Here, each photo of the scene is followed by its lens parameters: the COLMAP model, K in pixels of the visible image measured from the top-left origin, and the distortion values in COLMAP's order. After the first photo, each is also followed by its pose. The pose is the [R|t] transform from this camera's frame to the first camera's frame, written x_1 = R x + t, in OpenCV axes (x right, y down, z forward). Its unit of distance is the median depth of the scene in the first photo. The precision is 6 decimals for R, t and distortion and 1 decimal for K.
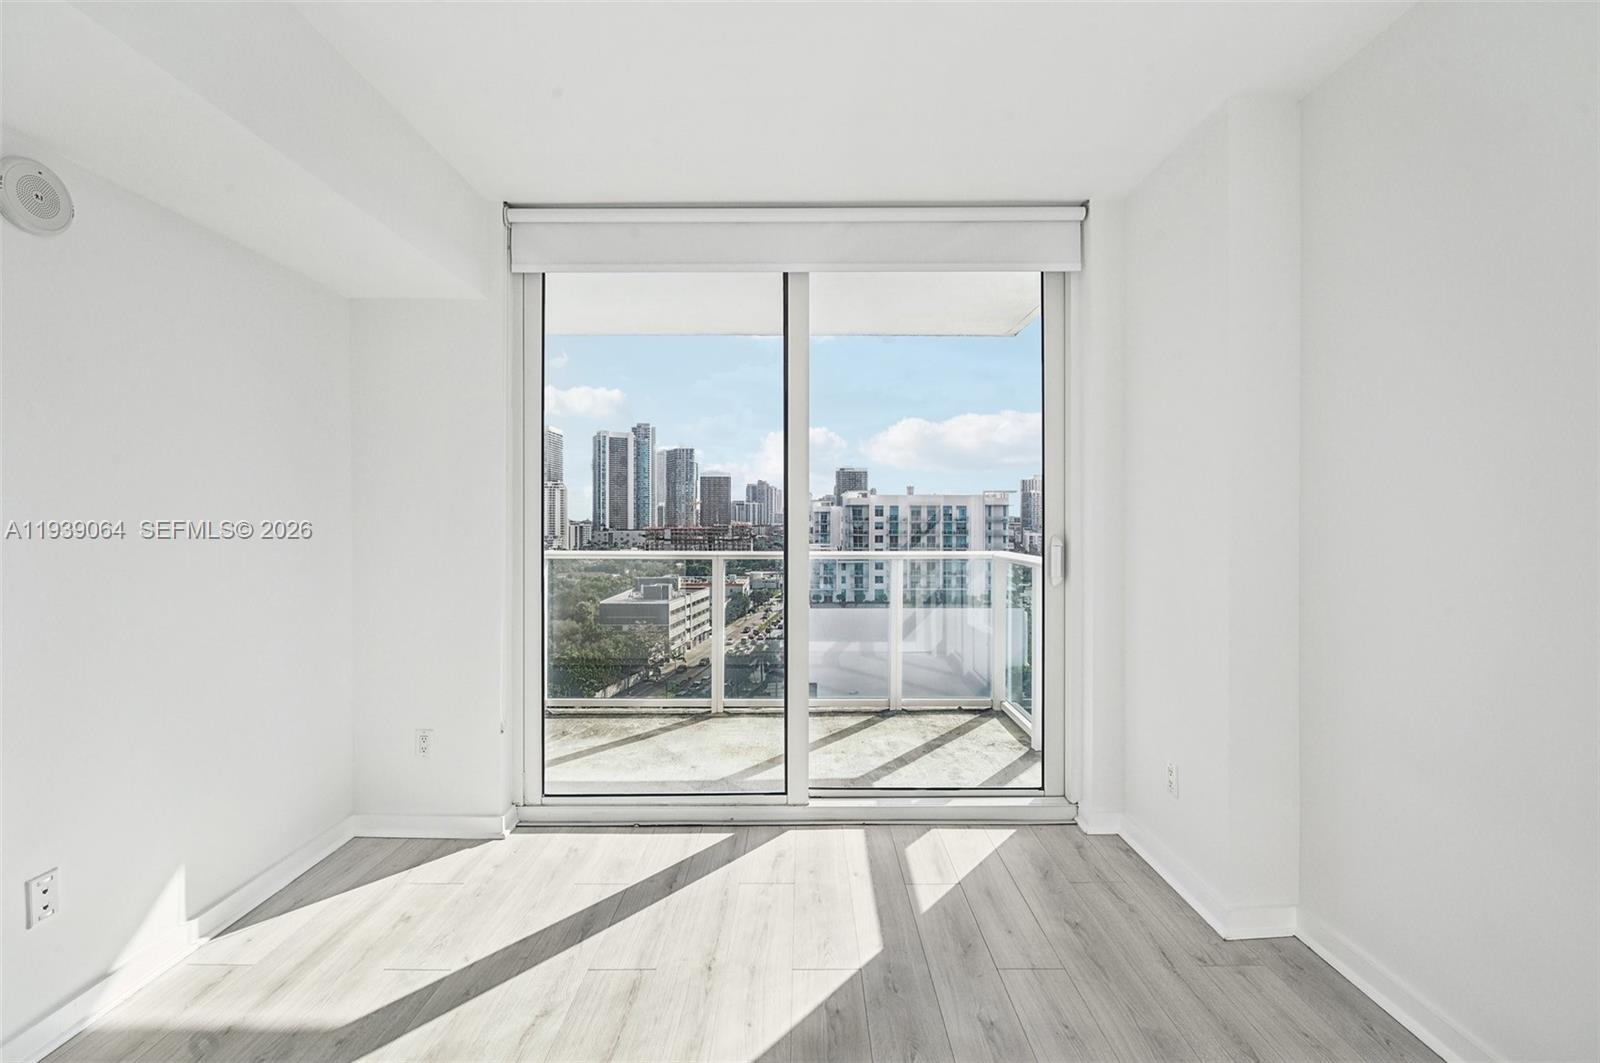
lens RADIAL K [[691.4, 0, 805.0], [0, 691.4, 524.0], [0, 0, 1]] dist [-0.003931, -0.000476]
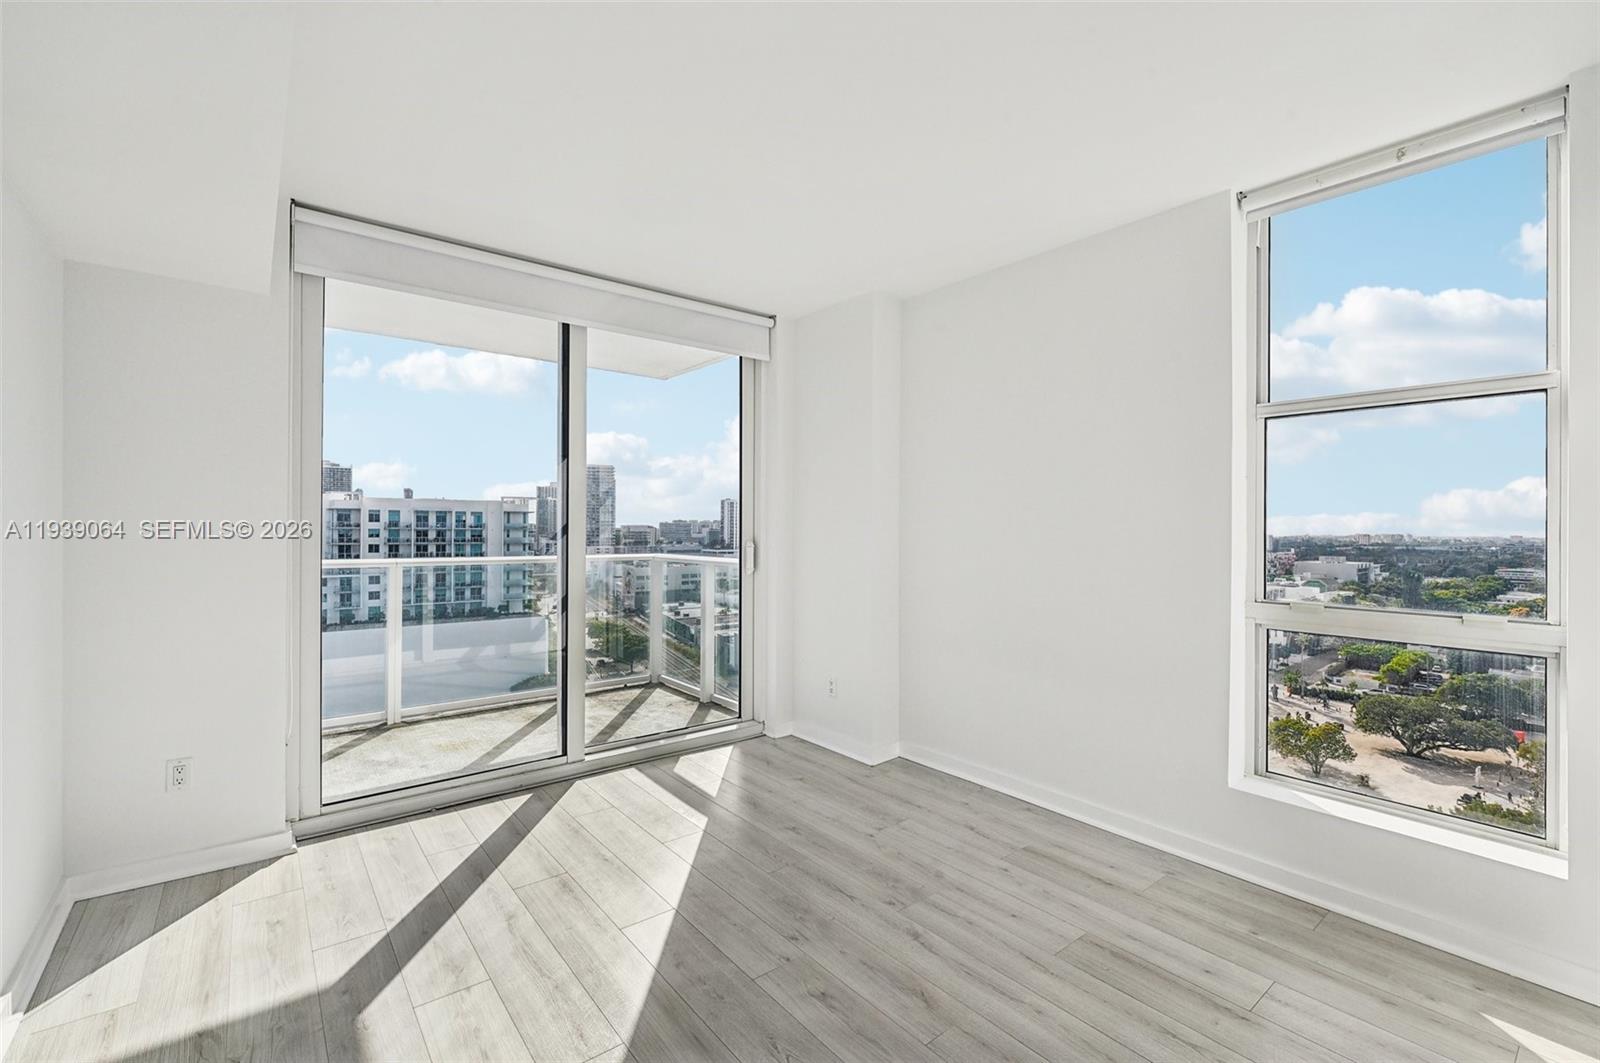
lens RADIAL K [[686.9, 0, 800.0], [0, 686.9, 531.5], [0, 0, 1]] dist [-0.001027, 0.000101]
pose [[0.784605, 0.002122, 0.619992, -0.311333], [-0.002135, 0.999997, -0.000722, 0.000101], [-0.619992, -0.000757, 0.784608, -0.133982]]
